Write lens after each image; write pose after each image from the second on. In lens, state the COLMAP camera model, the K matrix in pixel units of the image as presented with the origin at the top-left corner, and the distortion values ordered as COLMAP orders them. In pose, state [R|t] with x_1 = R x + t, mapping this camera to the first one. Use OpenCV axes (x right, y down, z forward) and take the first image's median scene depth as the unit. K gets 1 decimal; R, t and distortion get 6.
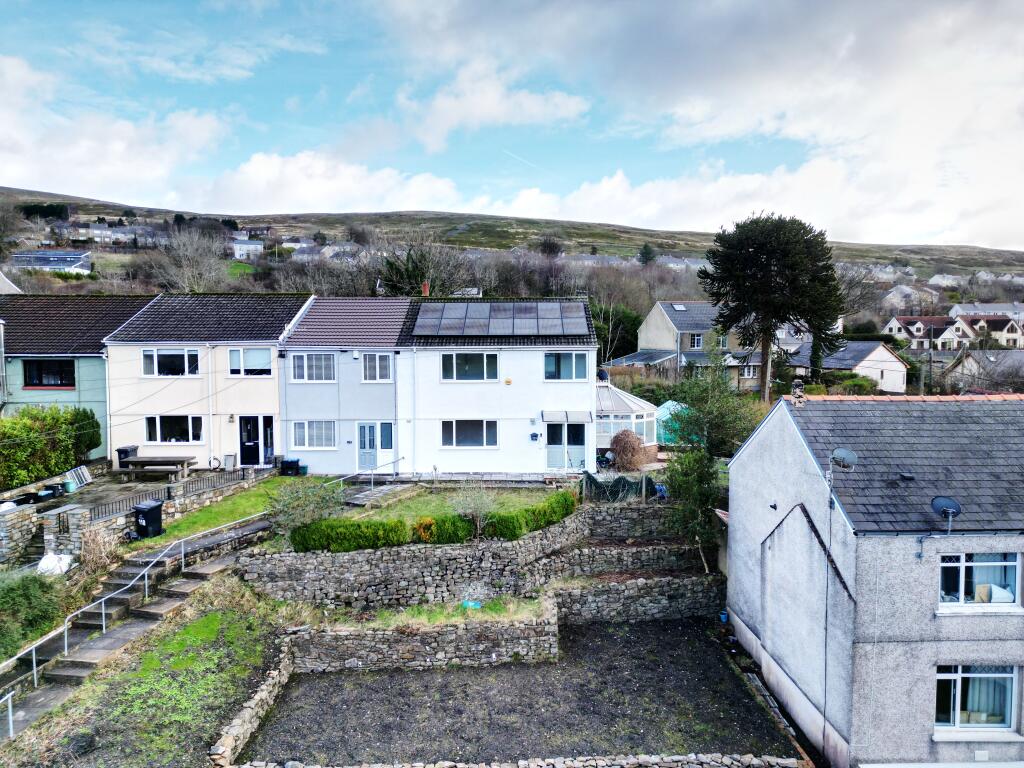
lens RADIAL K [[710.4, 0, 509.1], [0, 710.4, 380.4], [0, 0, 1]] dist [0.019130, -0.006643]
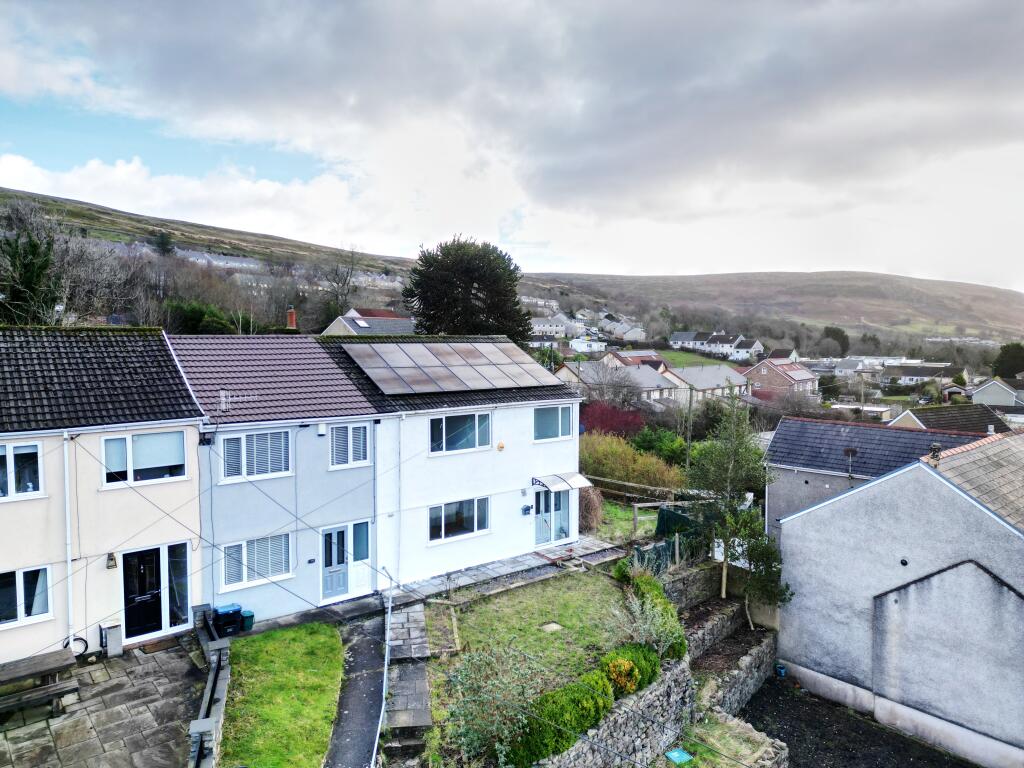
lens RADIAL K [[710.4, 0, 511.4], [0, 710.4, 385.8], [0, 0, 1]] dist [0.019130, -0.006643]
pose [[0.788307, -0.043348, 0.613754, -0.478797], [0.043630, 0.998942, 0.014515, -0.078362], [-0.613734, 0.015336, 0.789364, 0.358068]]
